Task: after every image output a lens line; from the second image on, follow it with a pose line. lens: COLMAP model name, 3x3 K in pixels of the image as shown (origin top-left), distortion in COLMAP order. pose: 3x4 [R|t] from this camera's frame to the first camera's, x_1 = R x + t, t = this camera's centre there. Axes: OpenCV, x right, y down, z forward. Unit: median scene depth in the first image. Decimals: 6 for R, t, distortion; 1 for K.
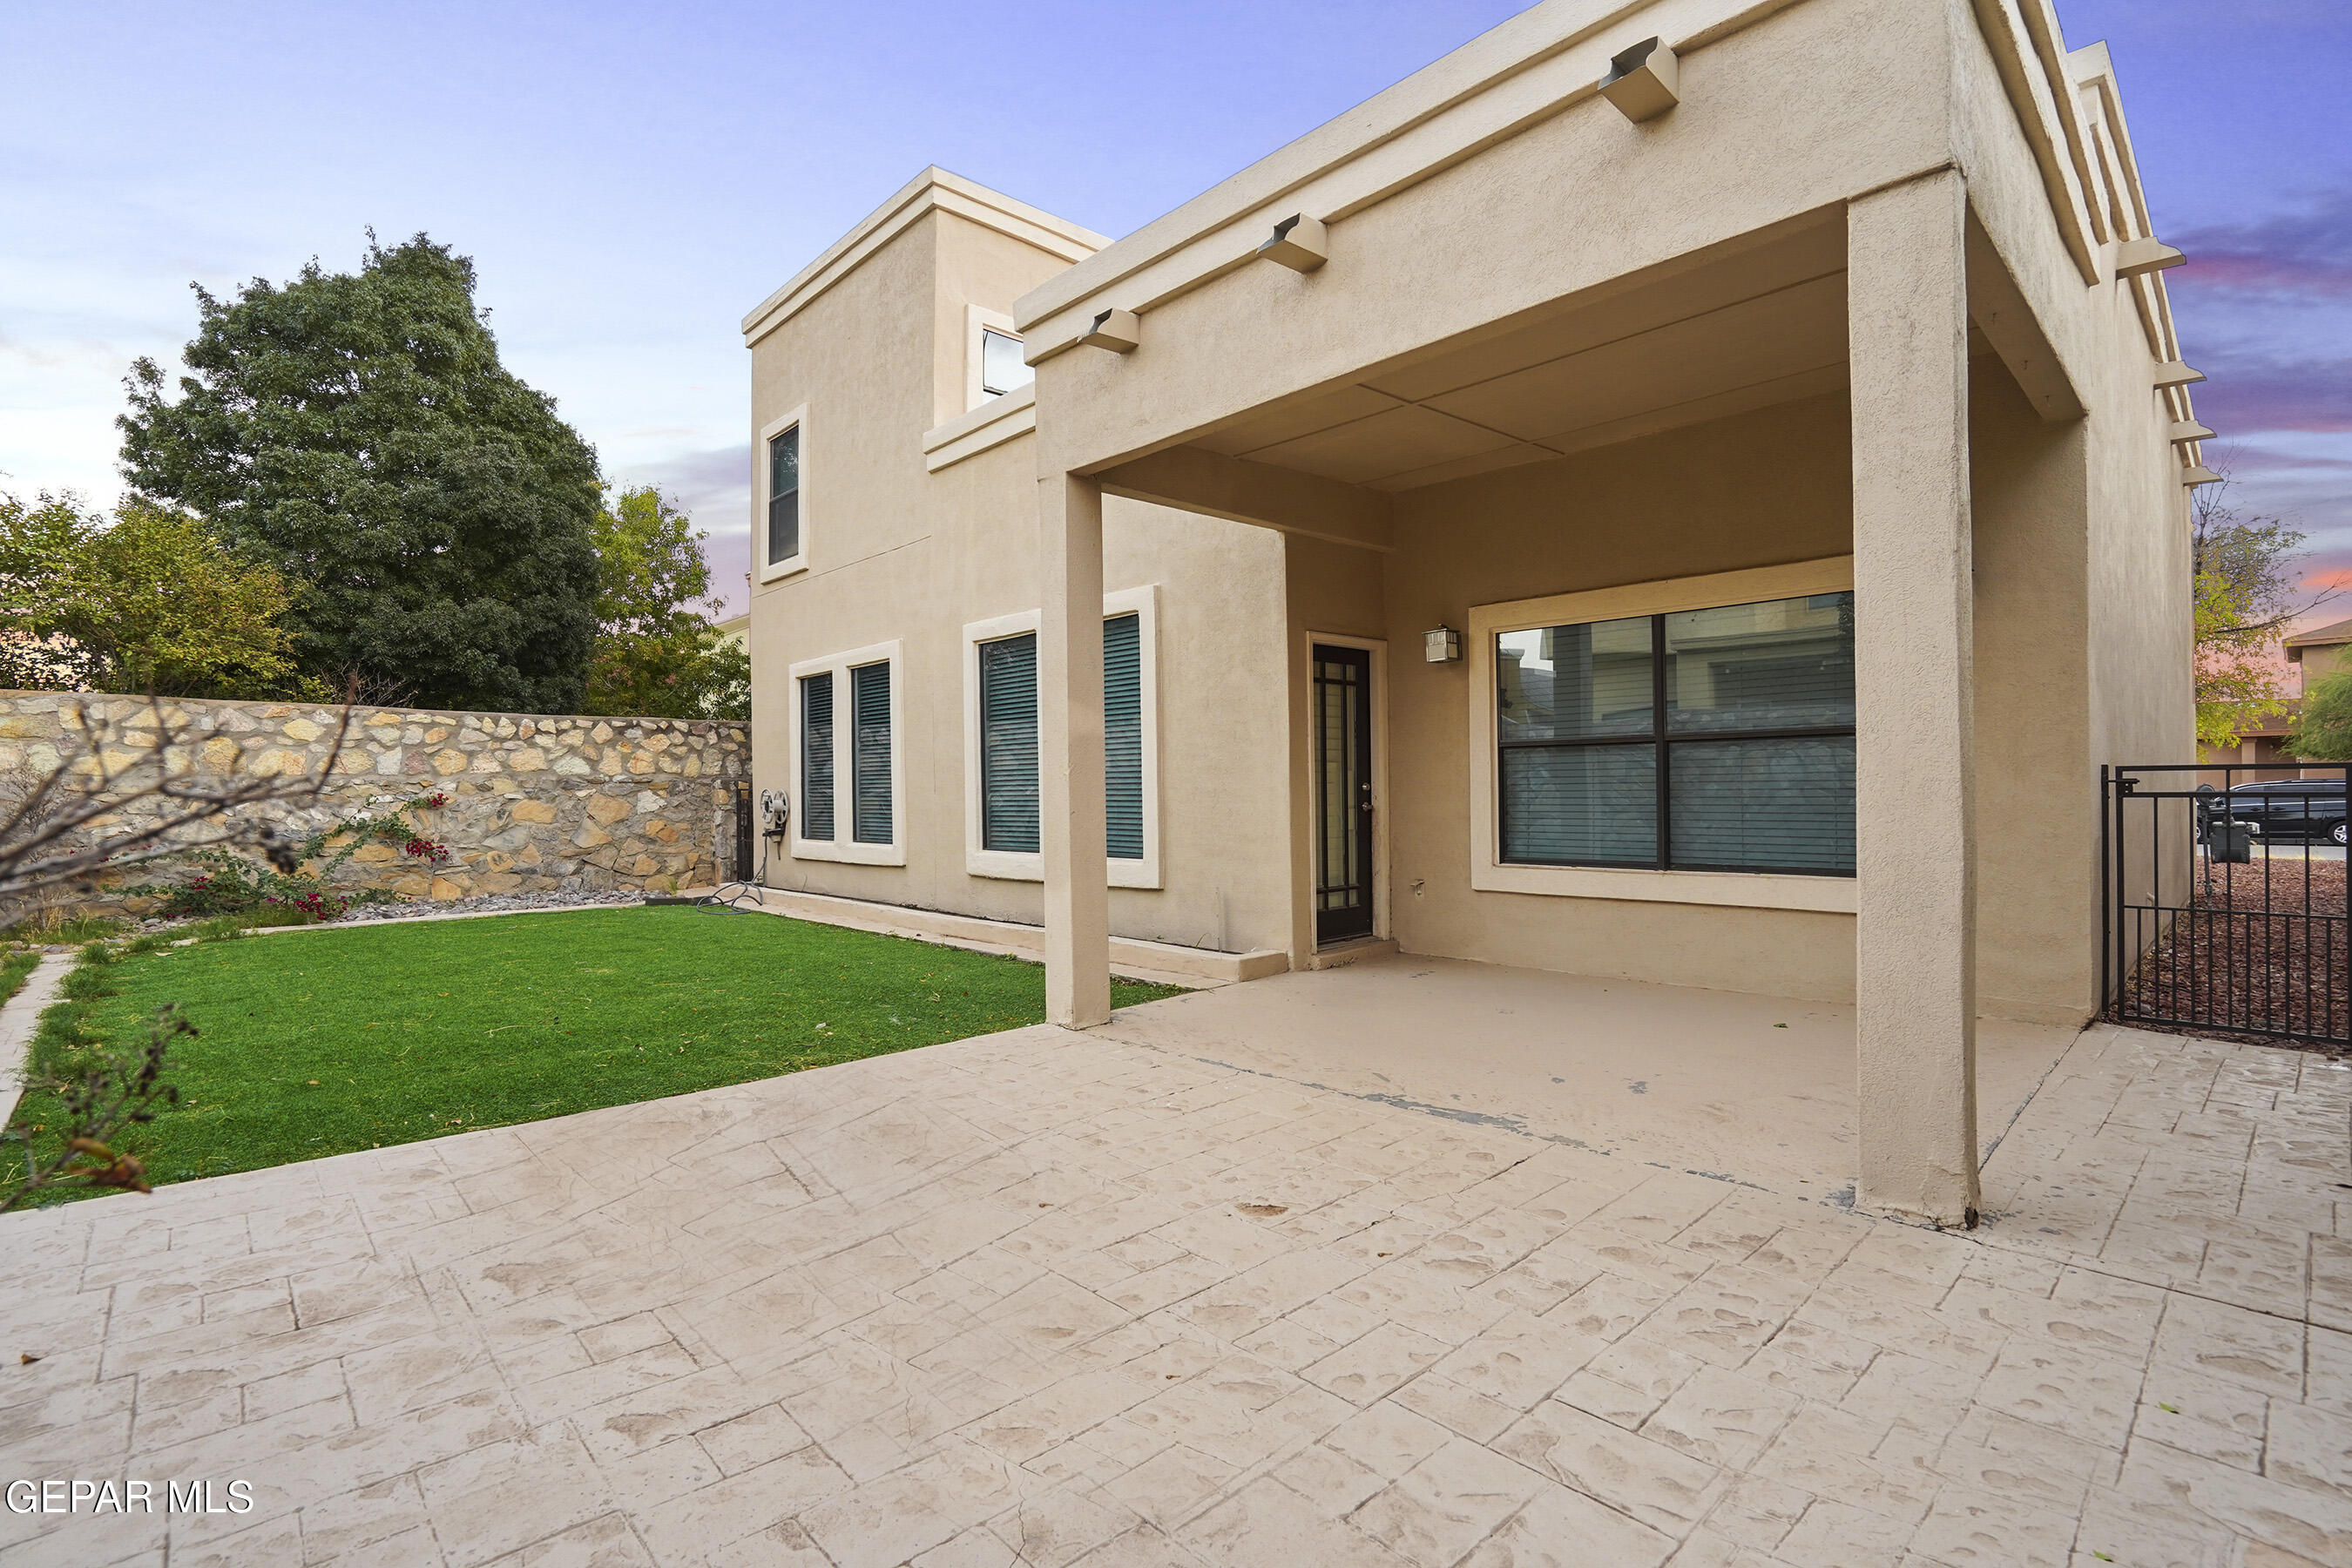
lens RADIAL K [[1098.6, 0, 1133.4], [0, 1098.6, 780.8], [0, 0, 1]] dist [-0.034302, 0.000775]
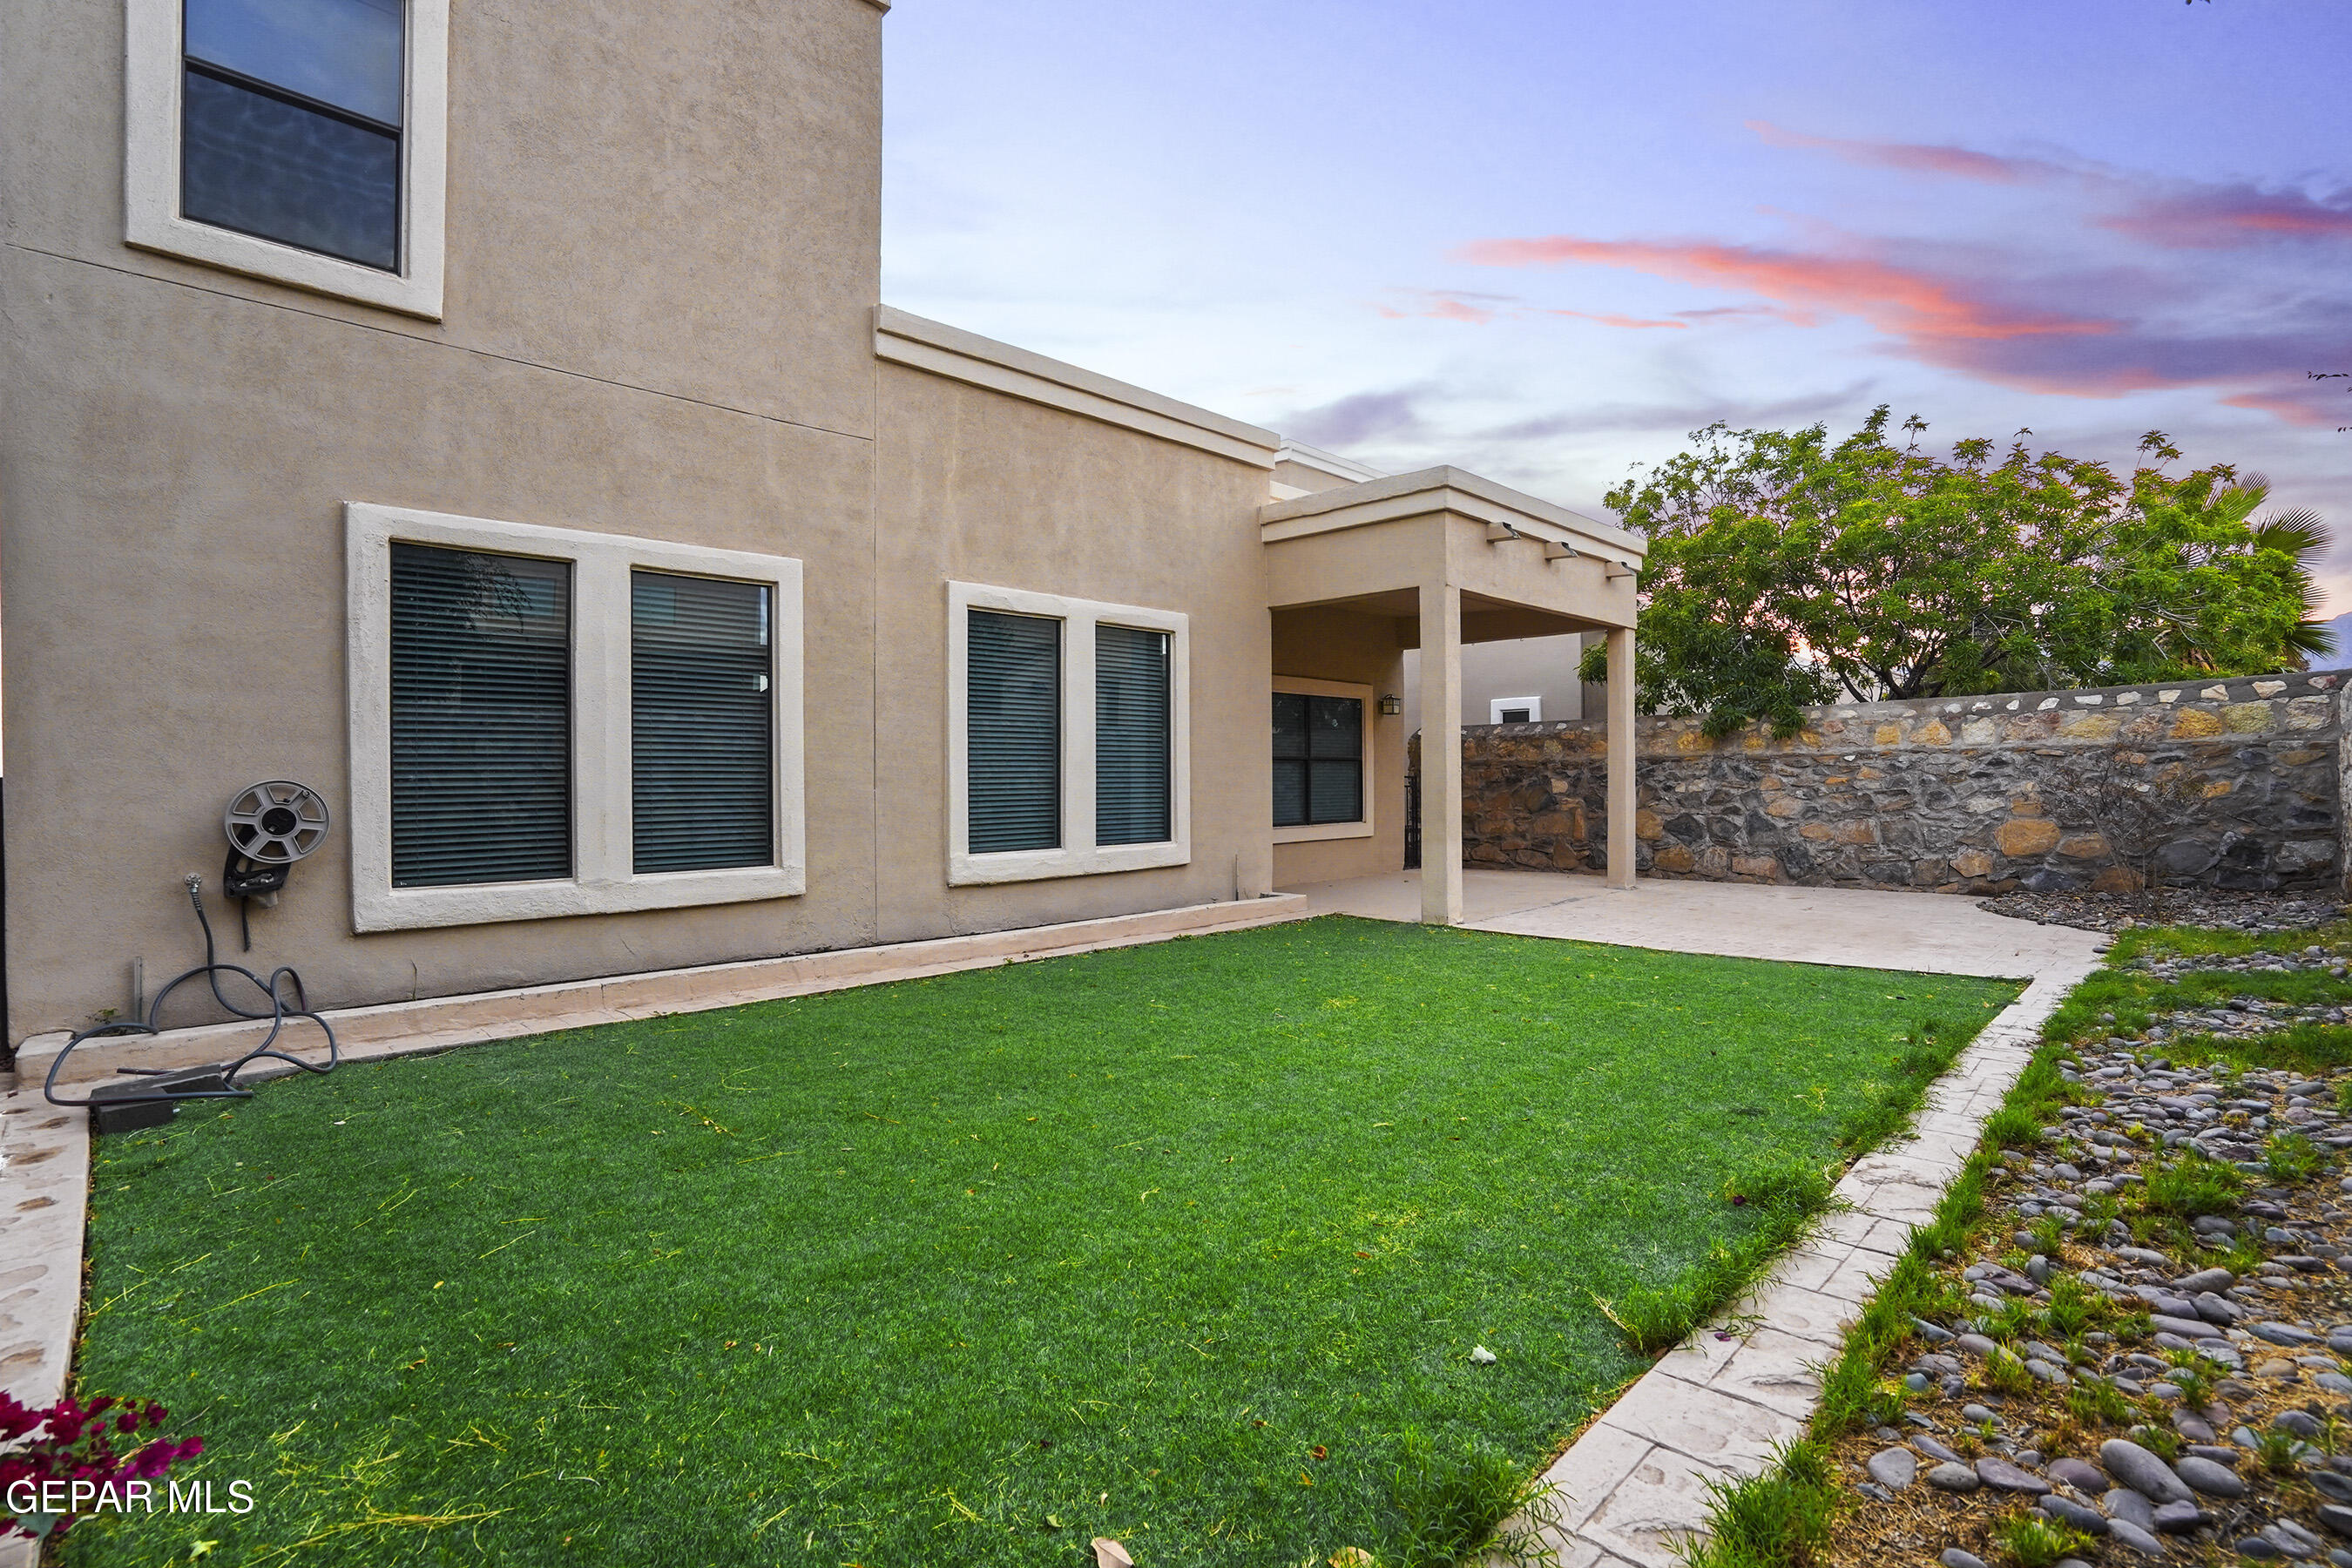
lens RADIAL K [[1098.6, 0, 1133.4], [0, 1098.6, 780.8], [0, 0, 1]] dist [-0.034302, 0.000775]
pose [[-0.040326, 0.015870, 0.999061, -0.972360], [0.001883, 0.999873, -0.015807, 0.020130], [-0.999185, 0.001244, -0.040351, 0.893420]]
